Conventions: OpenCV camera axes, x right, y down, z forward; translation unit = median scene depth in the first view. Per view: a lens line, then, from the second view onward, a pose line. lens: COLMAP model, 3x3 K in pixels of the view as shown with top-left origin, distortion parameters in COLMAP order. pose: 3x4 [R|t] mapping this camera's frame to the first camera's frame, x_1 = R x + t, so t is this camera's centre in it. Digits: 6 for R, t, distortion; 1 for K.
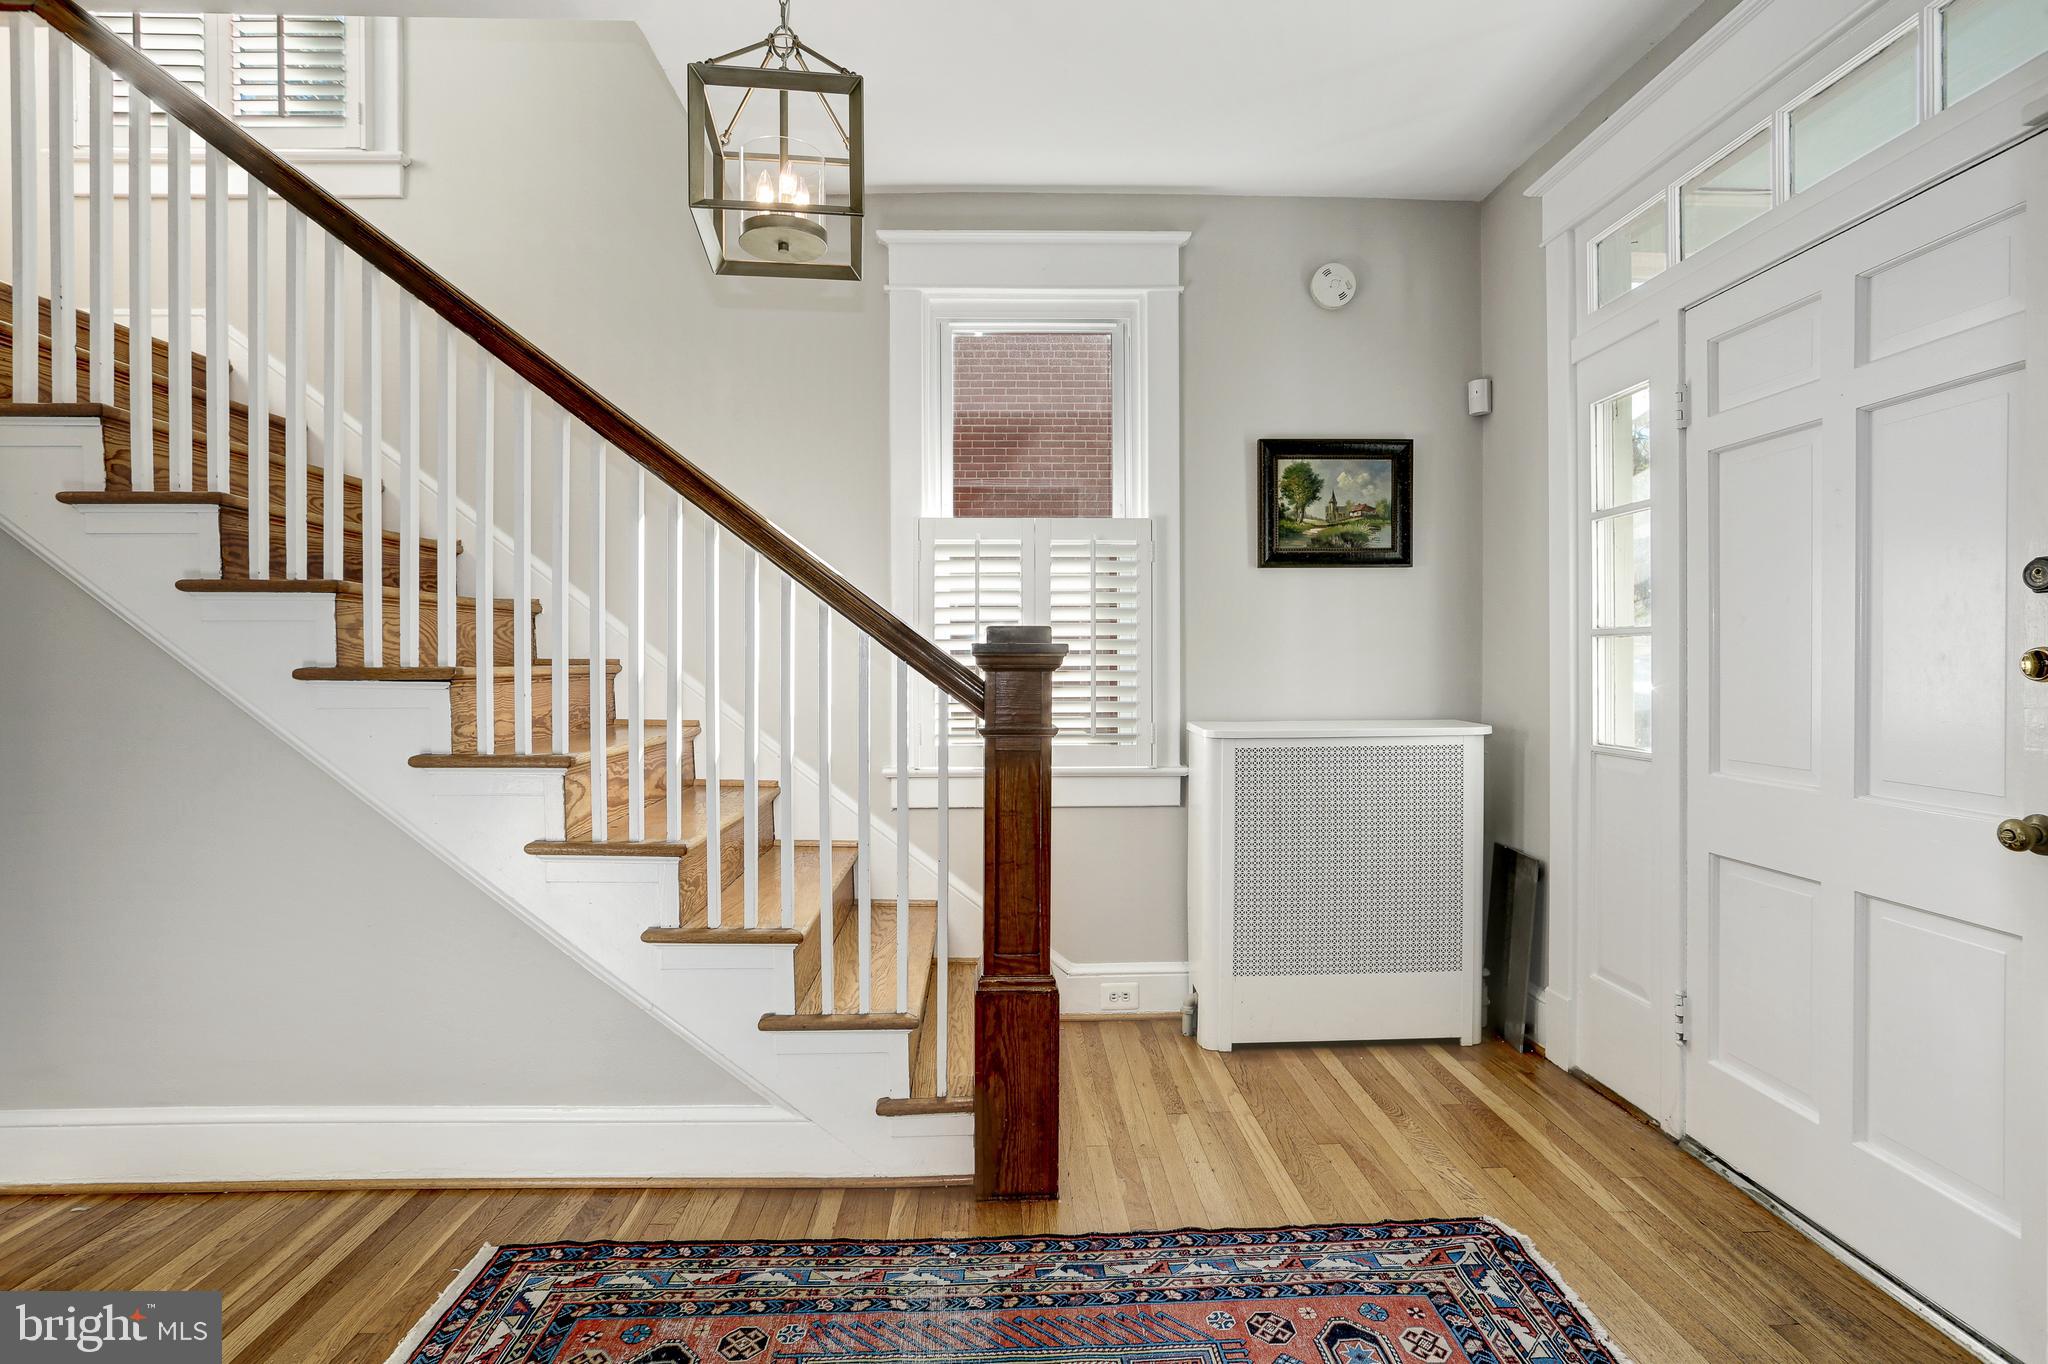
lens RADIAL K [[992.6, 0, 1017.8], [0, 992.6, 675.5], [0, 0, 1]] dist [-0.030061, 0.011629]
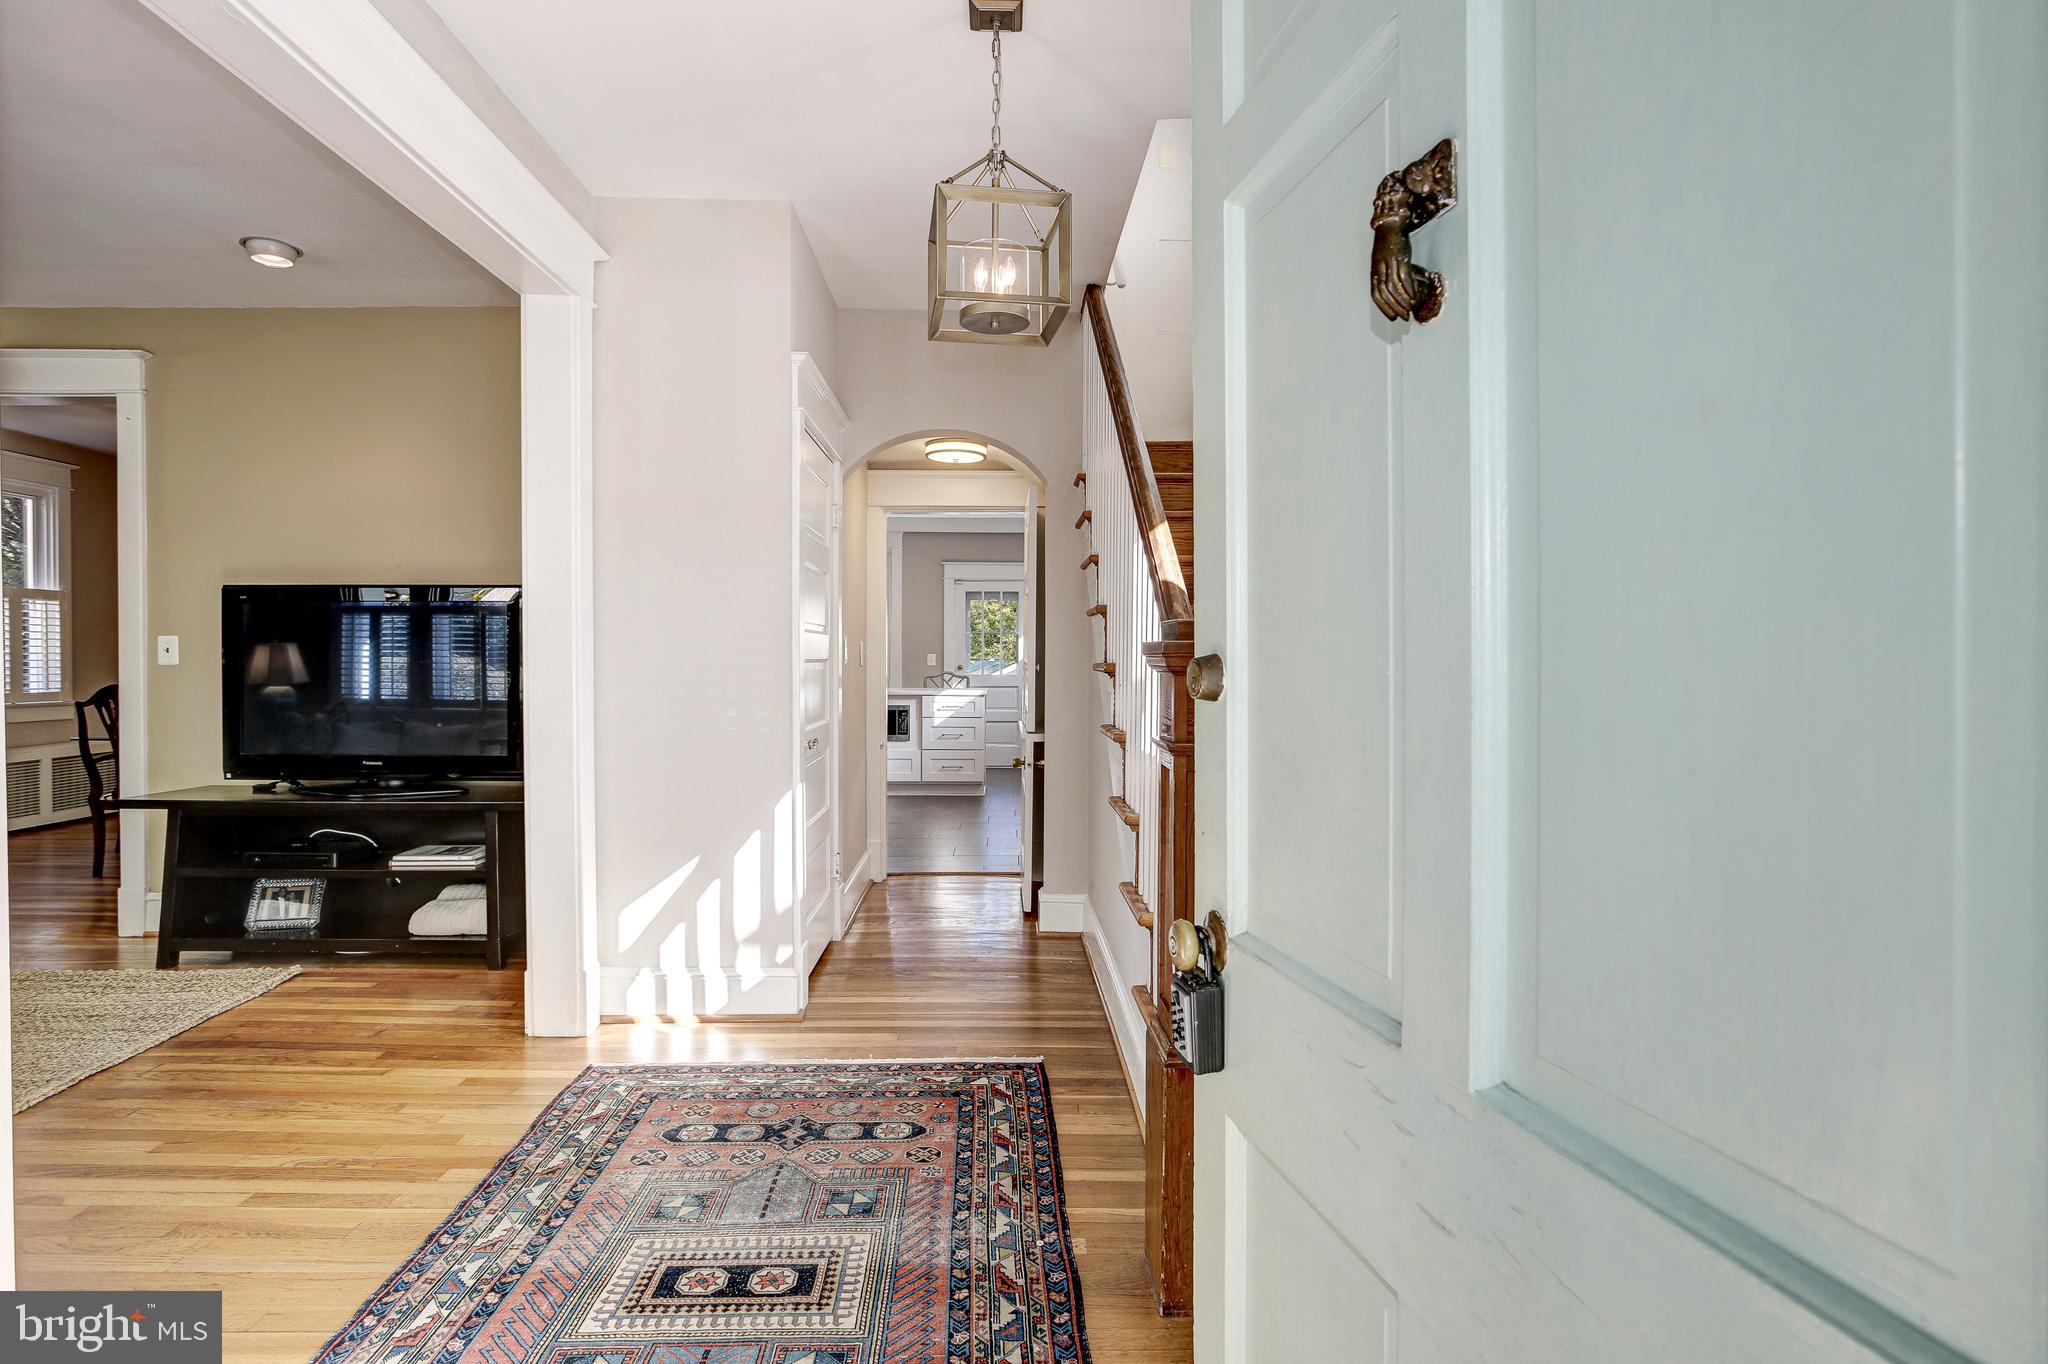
lens RADIAL K [[992.6, 0, 1004.7], [0, 992.6, 682.9], [0, 0, 1]] dist [-0.030061, 0.011629]
pose [[-0.014549, 0.023665, -0.999614, 1.006671], [-0.018646, 0.999540, 0.023935, -0.018219], [0.999720, 0.018987, -0.014101, 1.030839]]
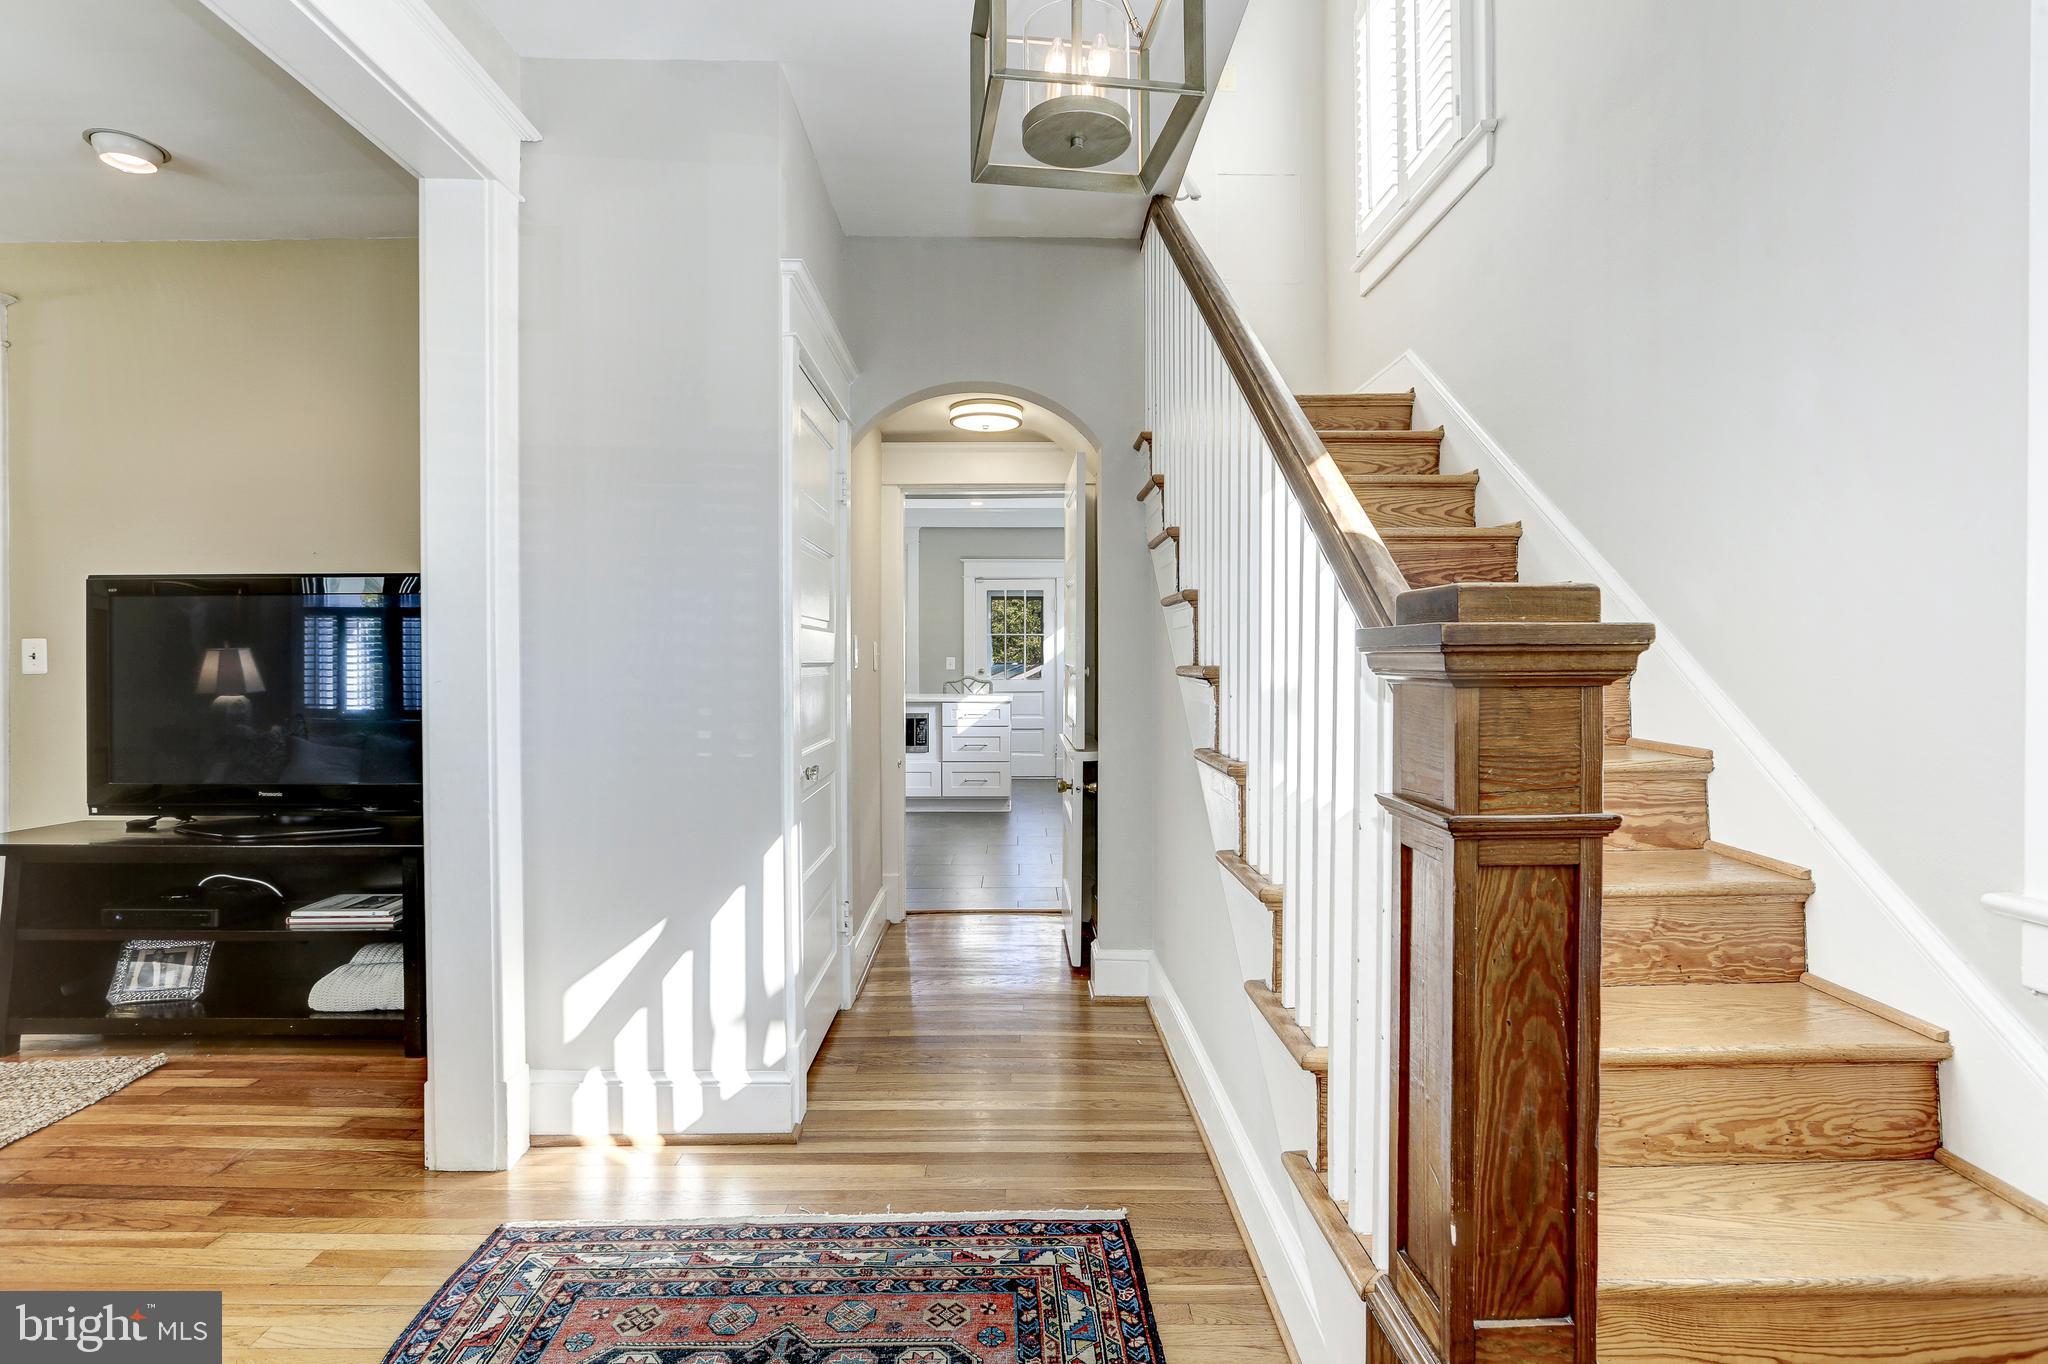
lens RADIAL K [[992.6, 0, 1019.4], [0, 992.6, 662.3], [0, 0, 1]] dist [-0.030061, 0.011629]
pose [[-0.015091, 0.000137, -0.999886, 0.574133], [-0.012905, 0.999917, 0.000331, -0.016896], [0.999803, 0.012908, -0.015088, 0.965057]]
